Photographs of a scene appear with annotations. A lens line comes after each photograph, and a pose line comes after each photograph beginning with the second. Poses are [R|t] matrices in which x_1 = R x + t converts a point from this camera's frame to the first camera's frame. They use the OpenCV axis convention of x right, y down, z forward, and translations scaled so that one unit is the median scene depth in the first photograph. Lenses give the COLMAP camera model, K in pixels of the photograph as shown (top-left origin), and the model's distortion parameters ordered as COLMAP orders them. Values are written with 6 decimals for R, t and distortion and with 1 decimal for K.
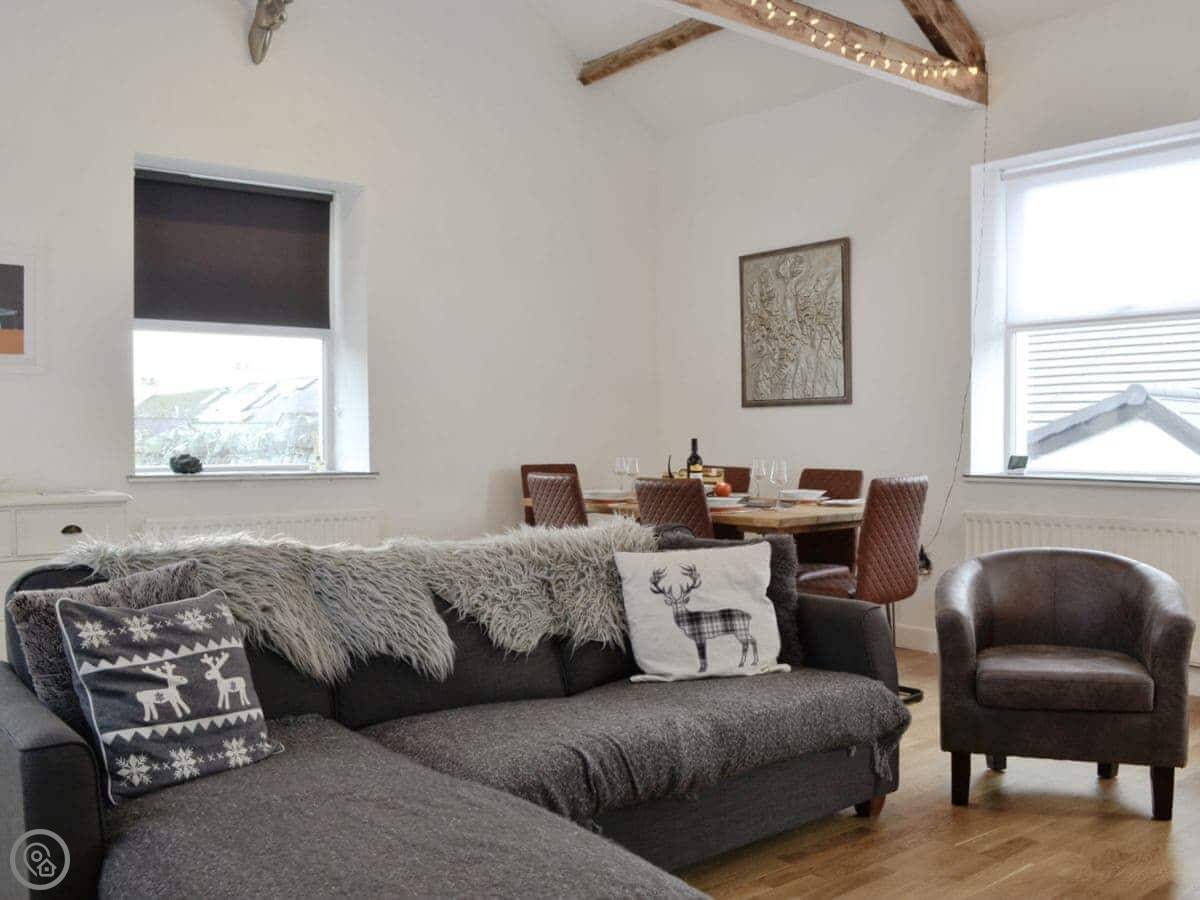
lens RADIAL K [[1196.3, 0, 600.0], [0, 1196.3, 450.0], [0, 0, 1]] dist [-0.060960, -0.007434]
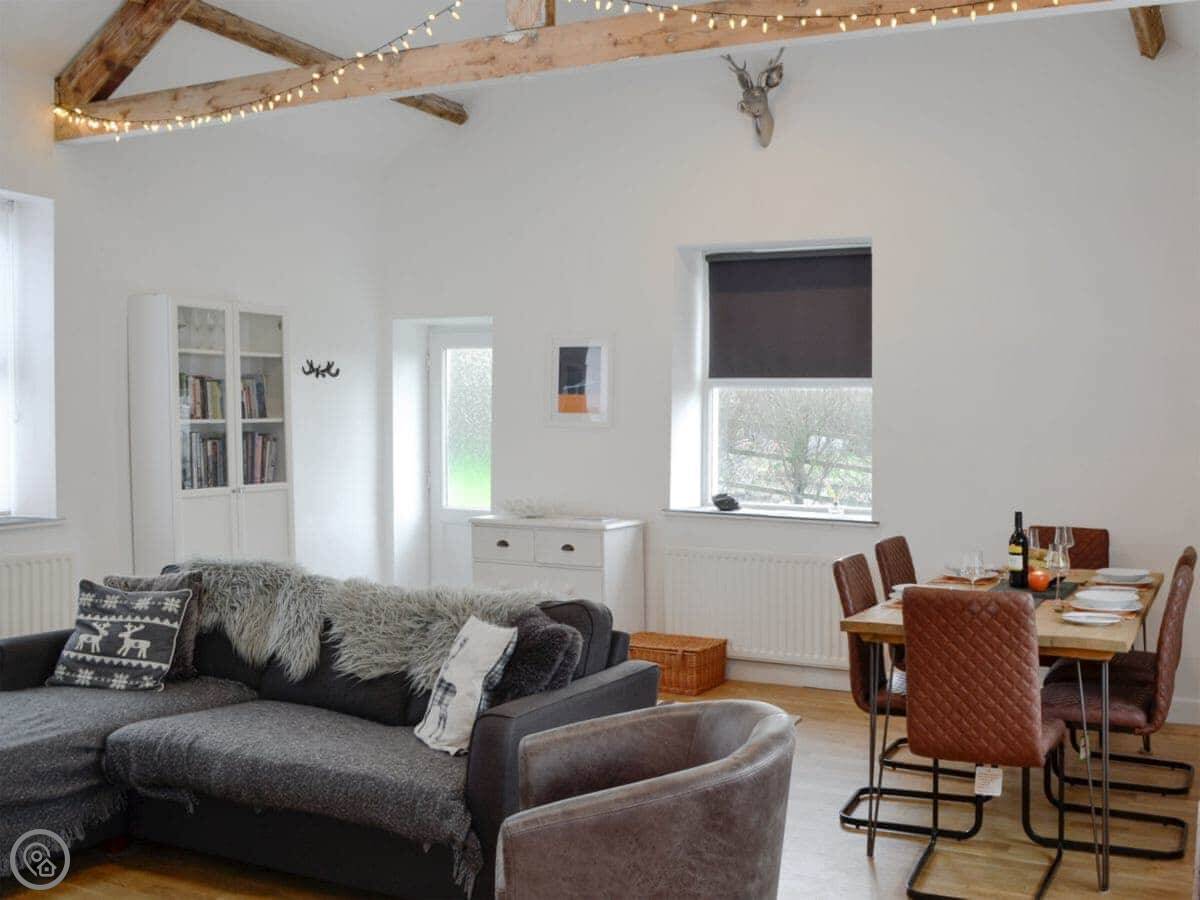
lens RADIAL K [[1196.3, 0, 600.0], [0, 1196.3, 450.0], [0, 0, 1]] dist [-0.060960, -0.007434]
pose [[0.398591, 0.030635, -0.916617, 1.536216], [-0.027579, 0.999390, 0.021409, -0.139069], [0.916714, 0.016746, 0.399193, 0.938690]]
